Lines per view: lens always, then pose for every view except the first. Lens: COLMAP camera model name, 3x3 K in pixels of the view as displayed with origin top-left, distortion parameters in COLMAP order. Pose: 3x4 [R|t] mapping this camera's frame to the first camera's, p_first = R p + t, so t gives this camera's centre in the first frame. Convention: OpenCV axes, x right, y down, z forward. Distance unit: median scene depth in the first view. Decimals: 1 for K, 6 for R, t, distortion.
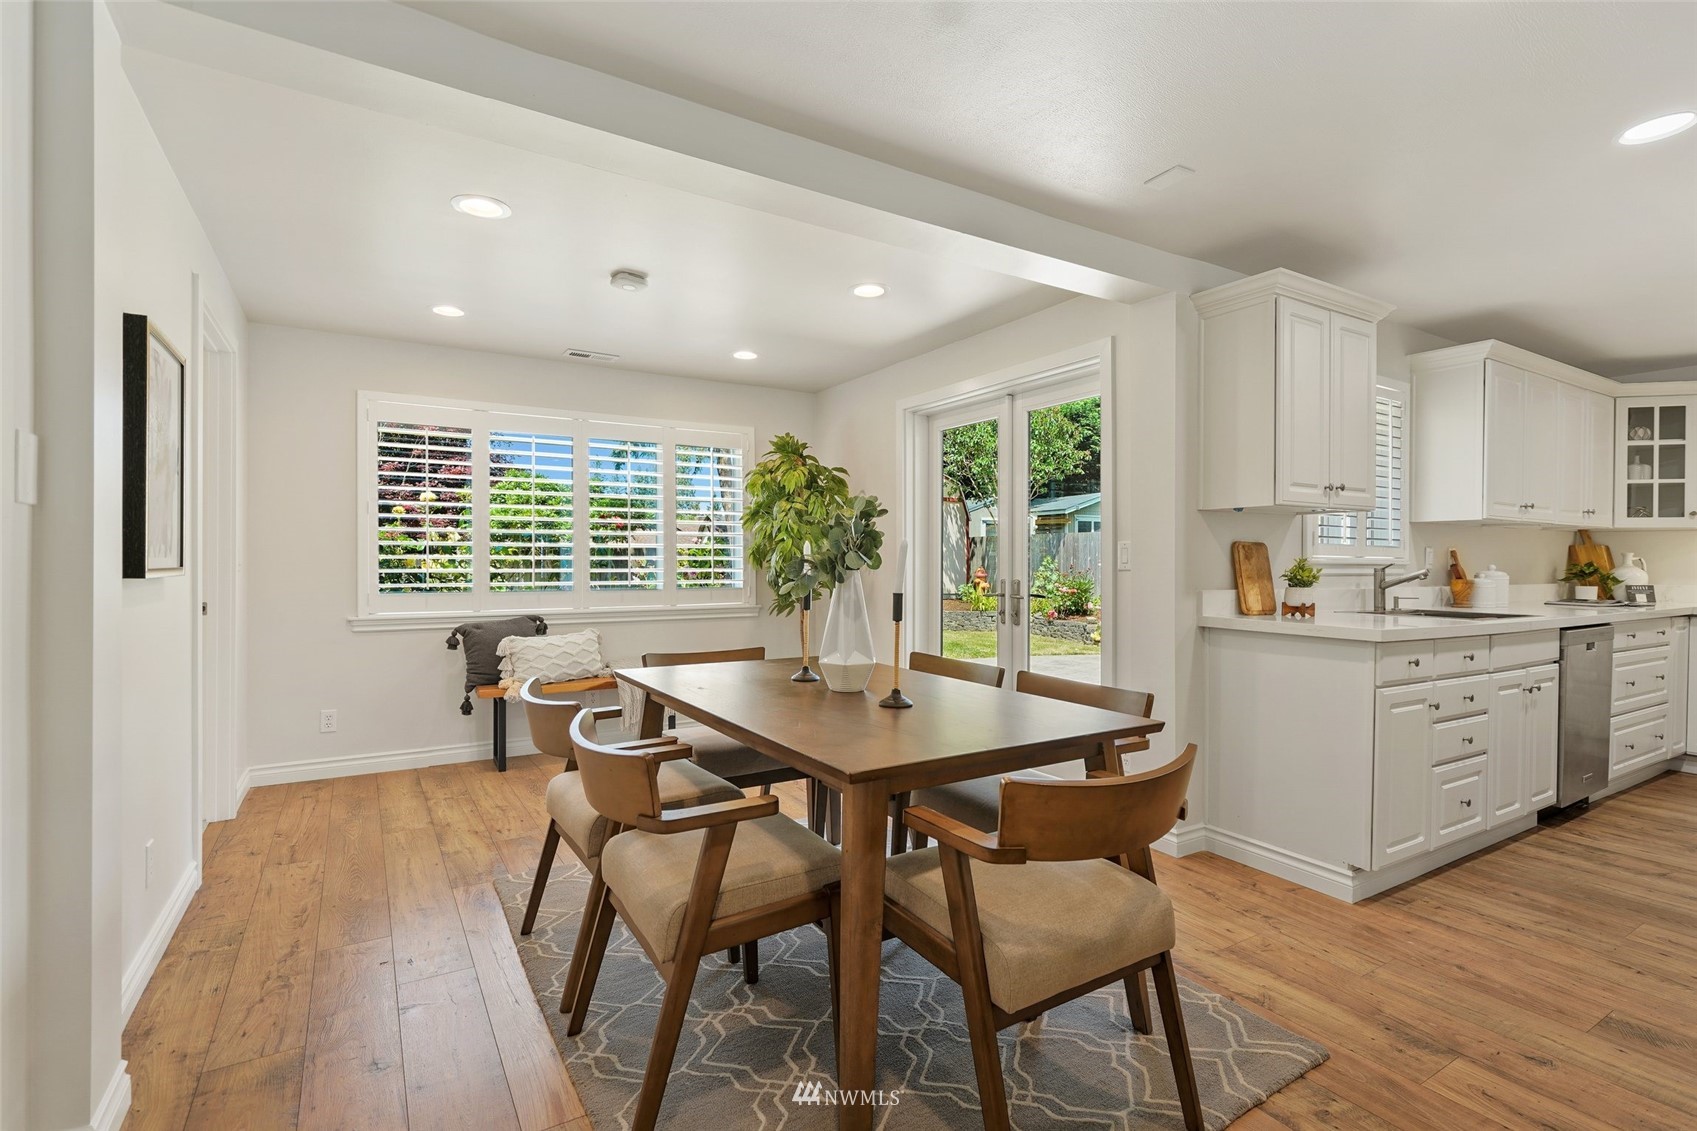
lens RADIAL K [[791.2, 0, 844.7], [0, 791.2, 561.6], [0, 0, 1]] dist [-0.001631, 0.002122]
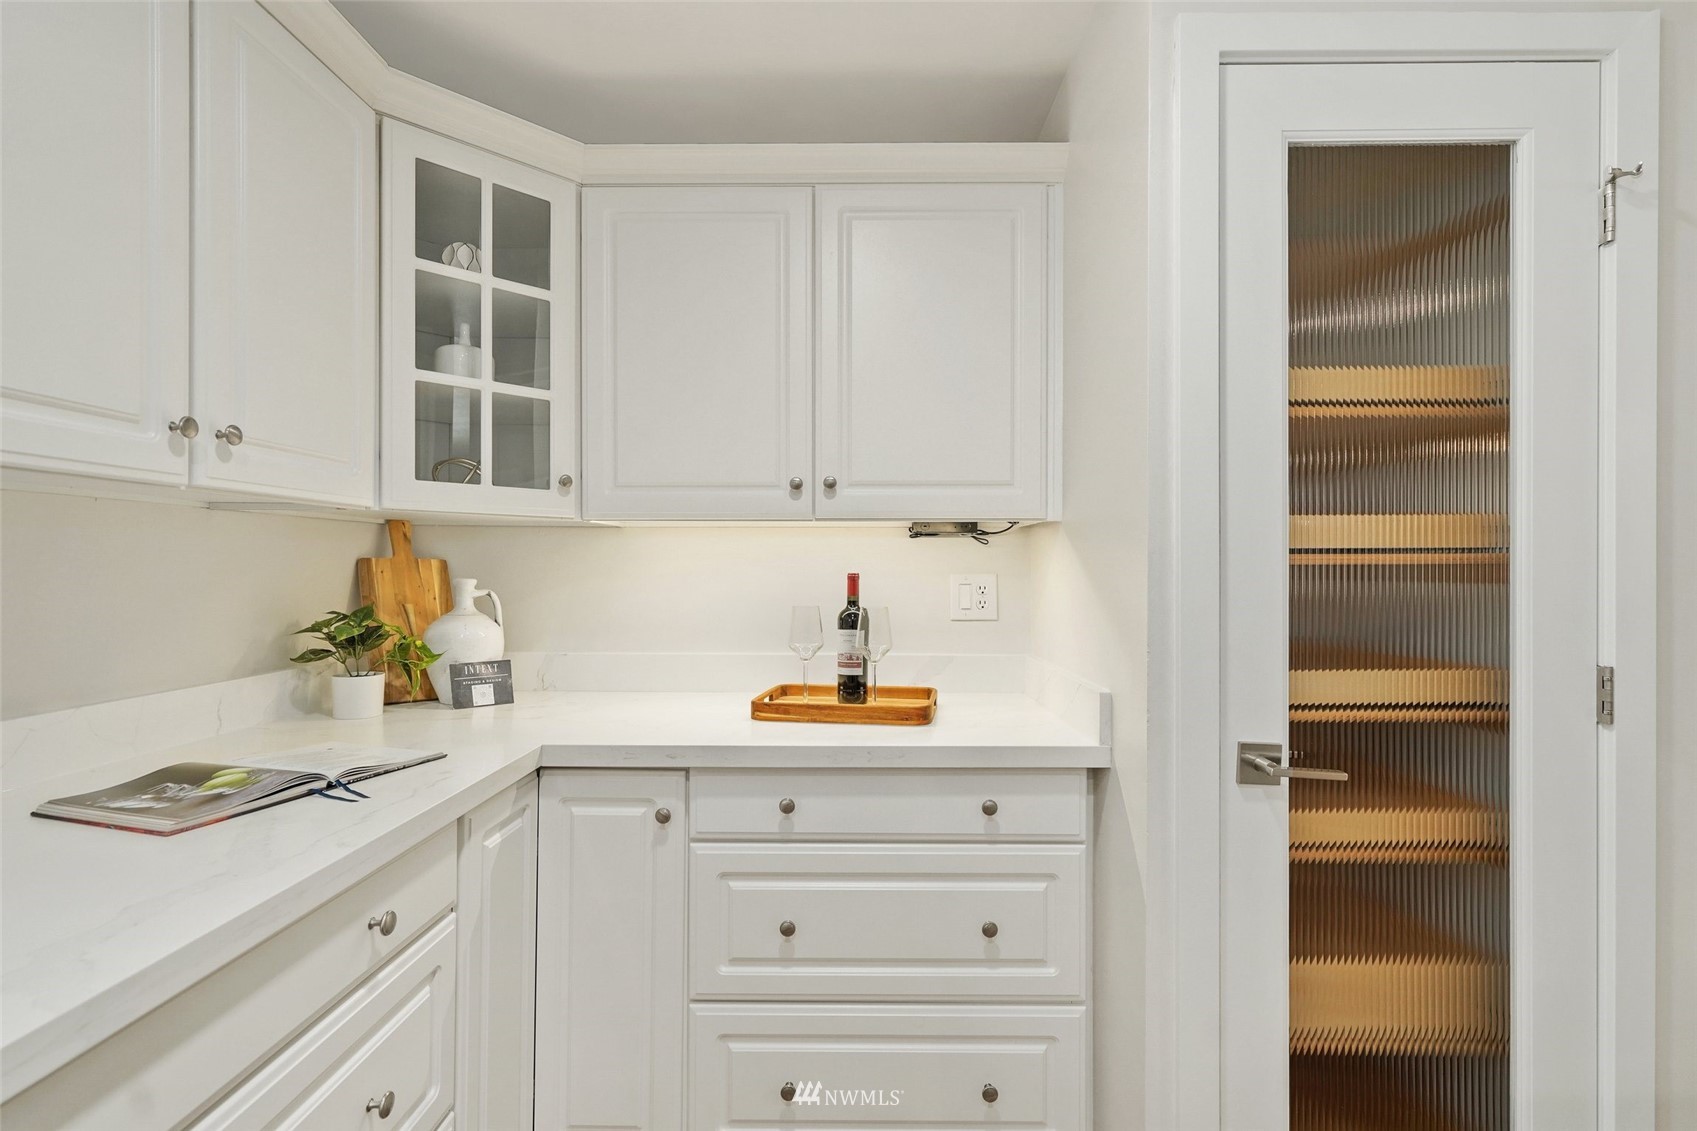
lens RADIAL K [[791.2, 0, 857.9], [0, 791.2, 571.2], [0, 0, 1]] dist [-0.001631, 0.002122]
pose [[0.520289, -0.008094, 0.853952, 0.805224], [0.003189, 0.999967, 0.007535, -0.018791], [-0.853984, -0.001197, 0.520298, 0.667280]]
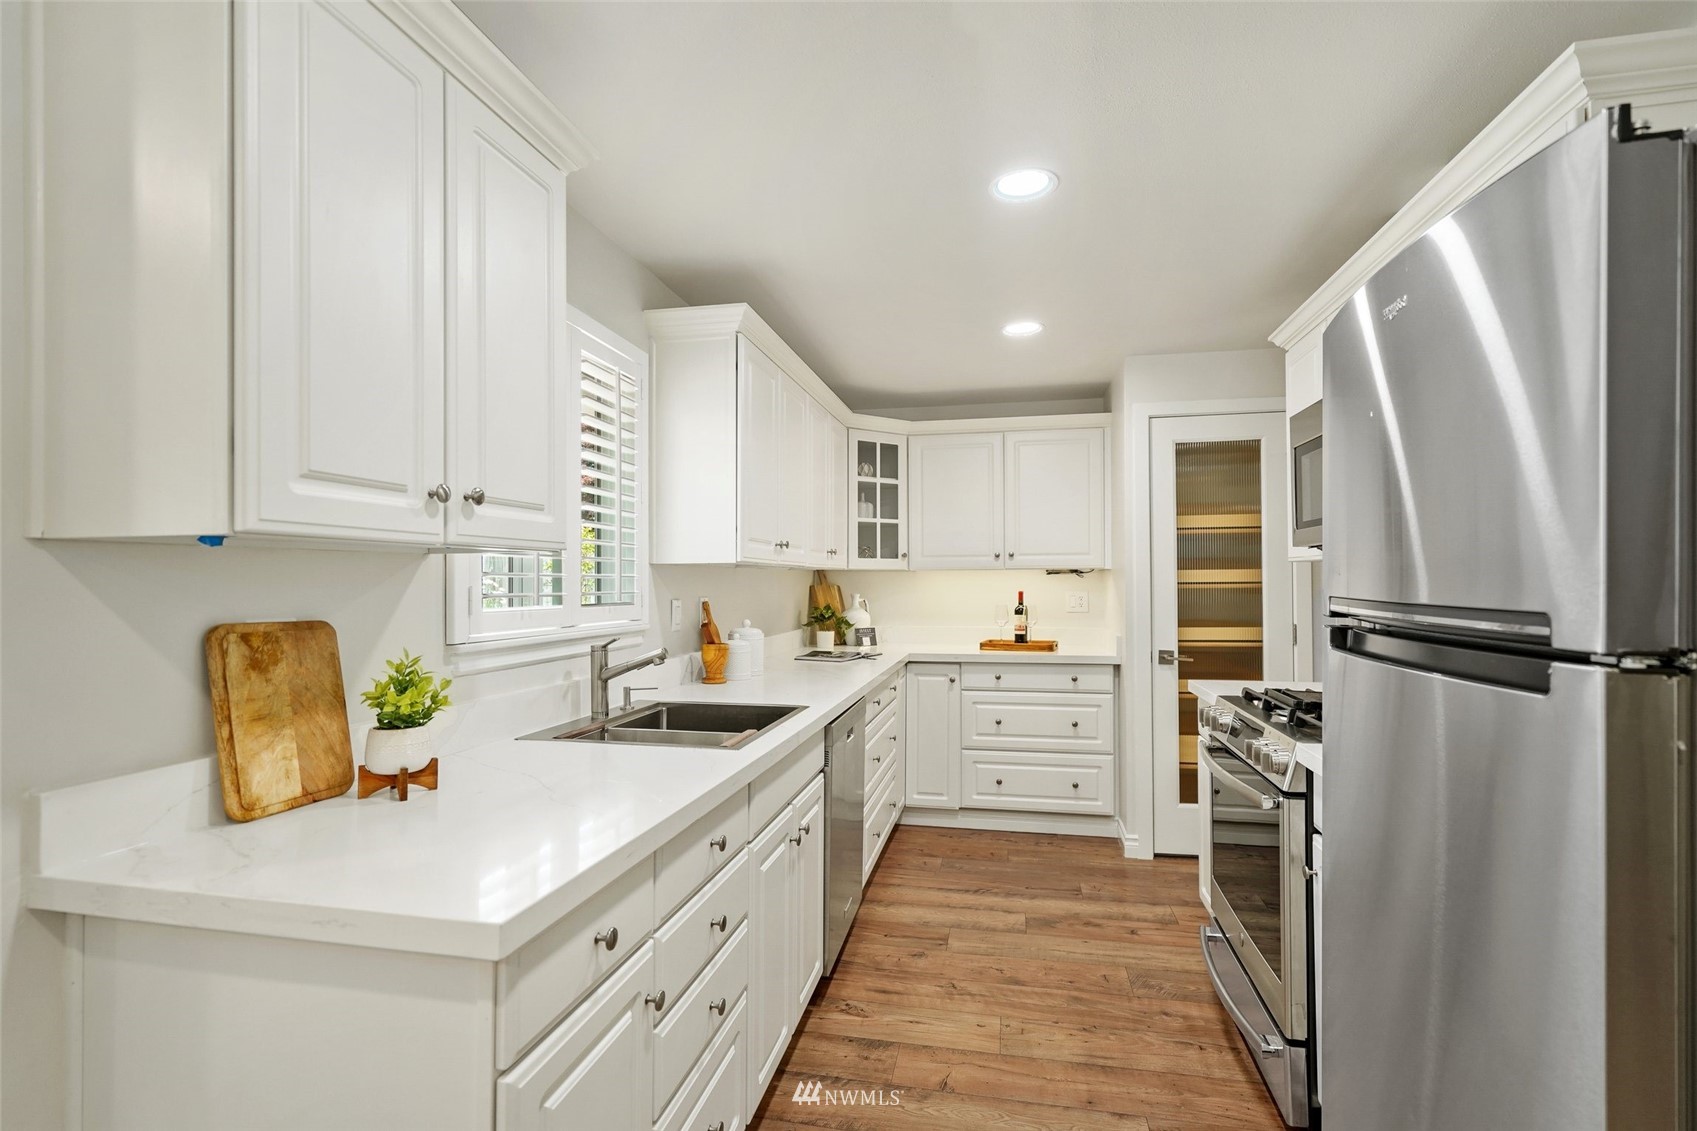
lens RADIAL K [[791.2, 0, 855.5], [0, 791.2, 576.1], [0, 0, 1]] dist [-0.001631, 0.002122]
pose [[0.676052, -0.003697, 0.736845, 0.303044], [0.008901, 0.999955, -0.003150, -0.032028], [-0.736801, 0.008688, 0.676054, 0.376603]]
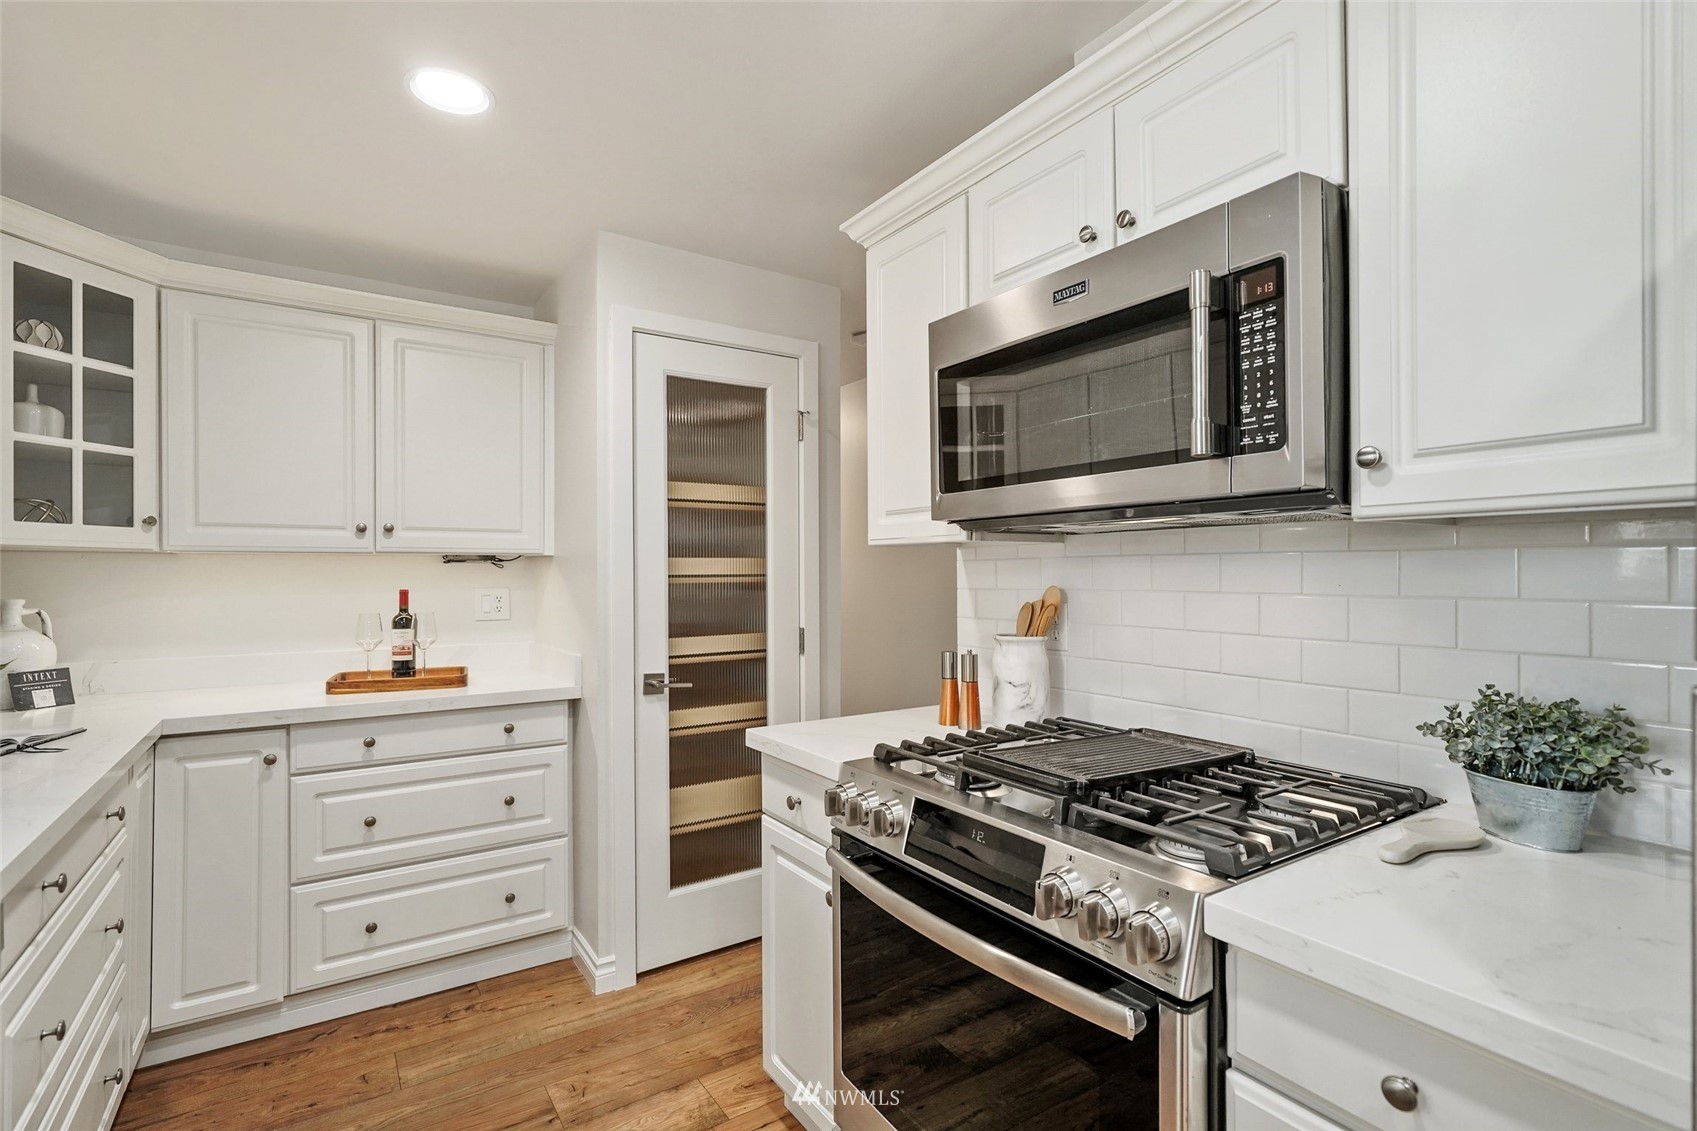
lens RADIAL K [[791.2, 0, 839.6], [0, 791.2, 573.8], [0, 0, 1]] dist [-0.001631, 0.002122]
pose [[-0.039082, -0.007078, 0.999211, 0.554072], [0.002563, 0.999971, 0.007183, -0.029844], [-0.999233, 0.002841, -0.039062, 0.582085]]
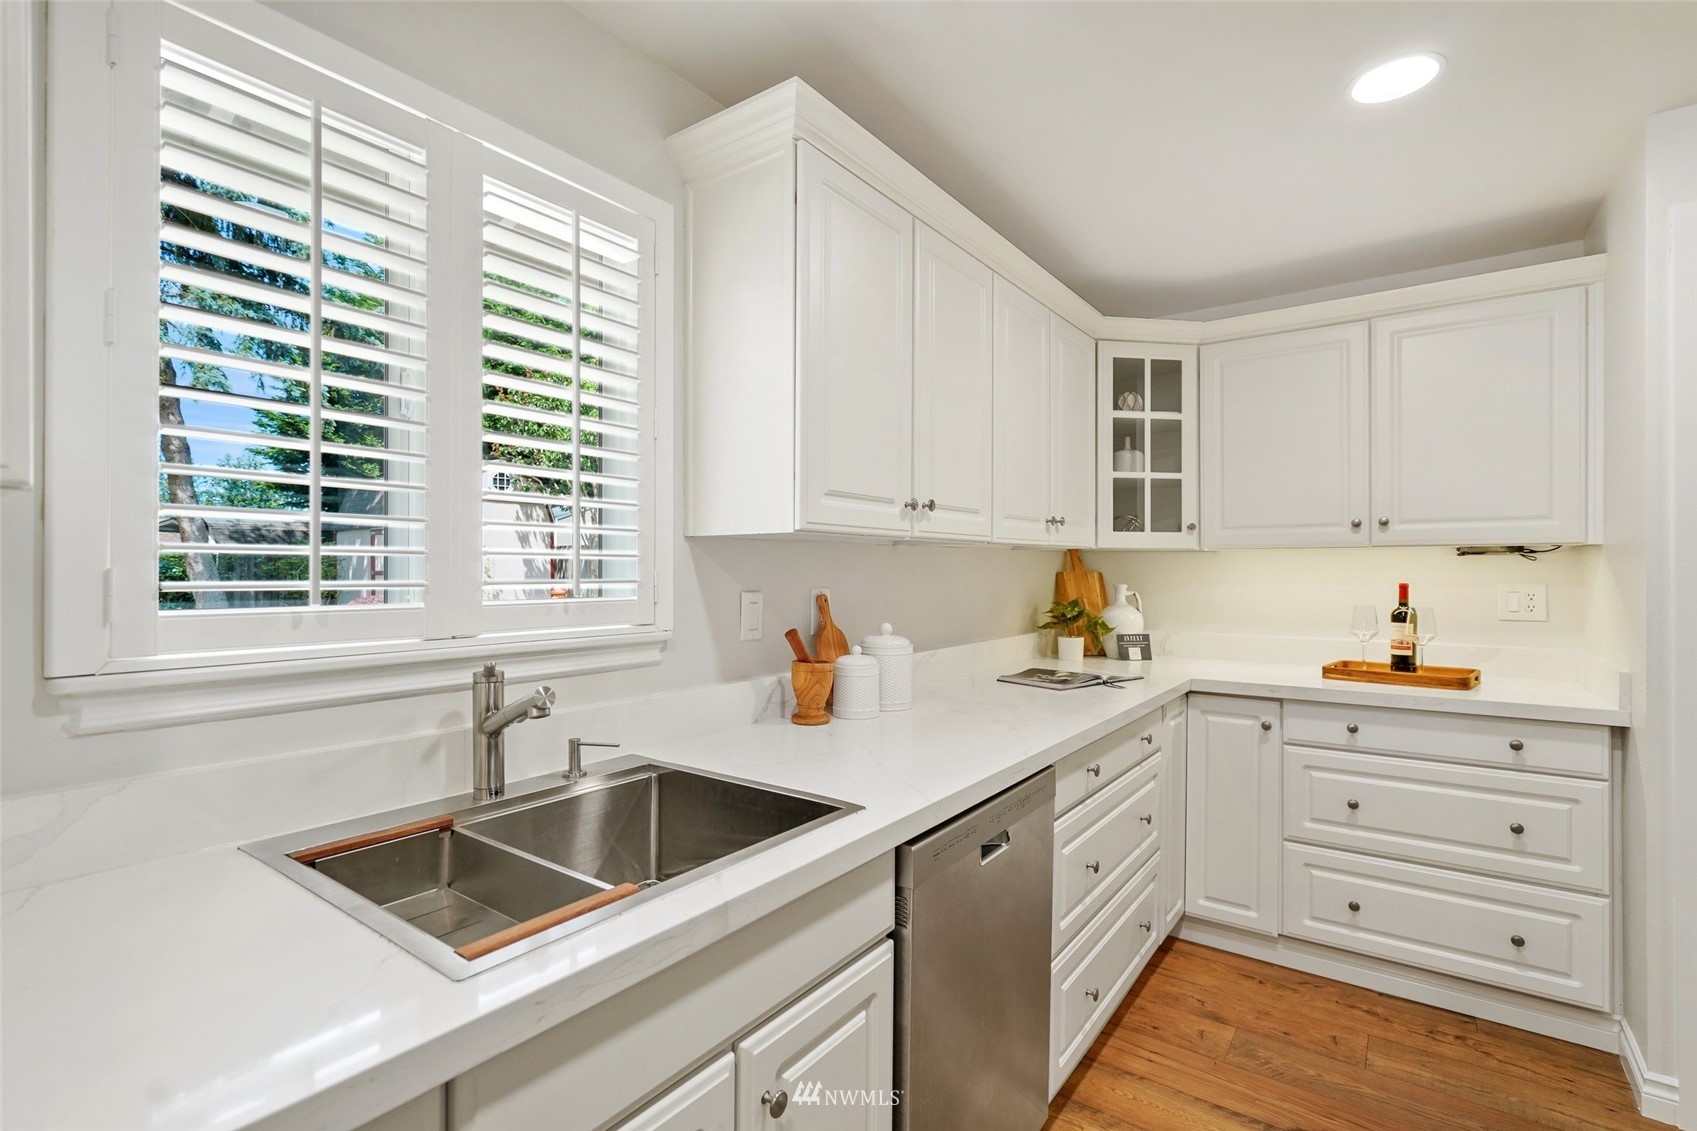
lens RADIAL K [[791.2, 0, 848.8], [0, 791.2, 568.2], [0, 0, 1]] dist [-0.001631, 0.002122]
pose [[0.921623, -0.006696, 0.388028, 0.555589], [0.007159, 0.999974, 0.000251, -0.028758], [-0.388020, 0.002546, 0.921648, 0.506742]]
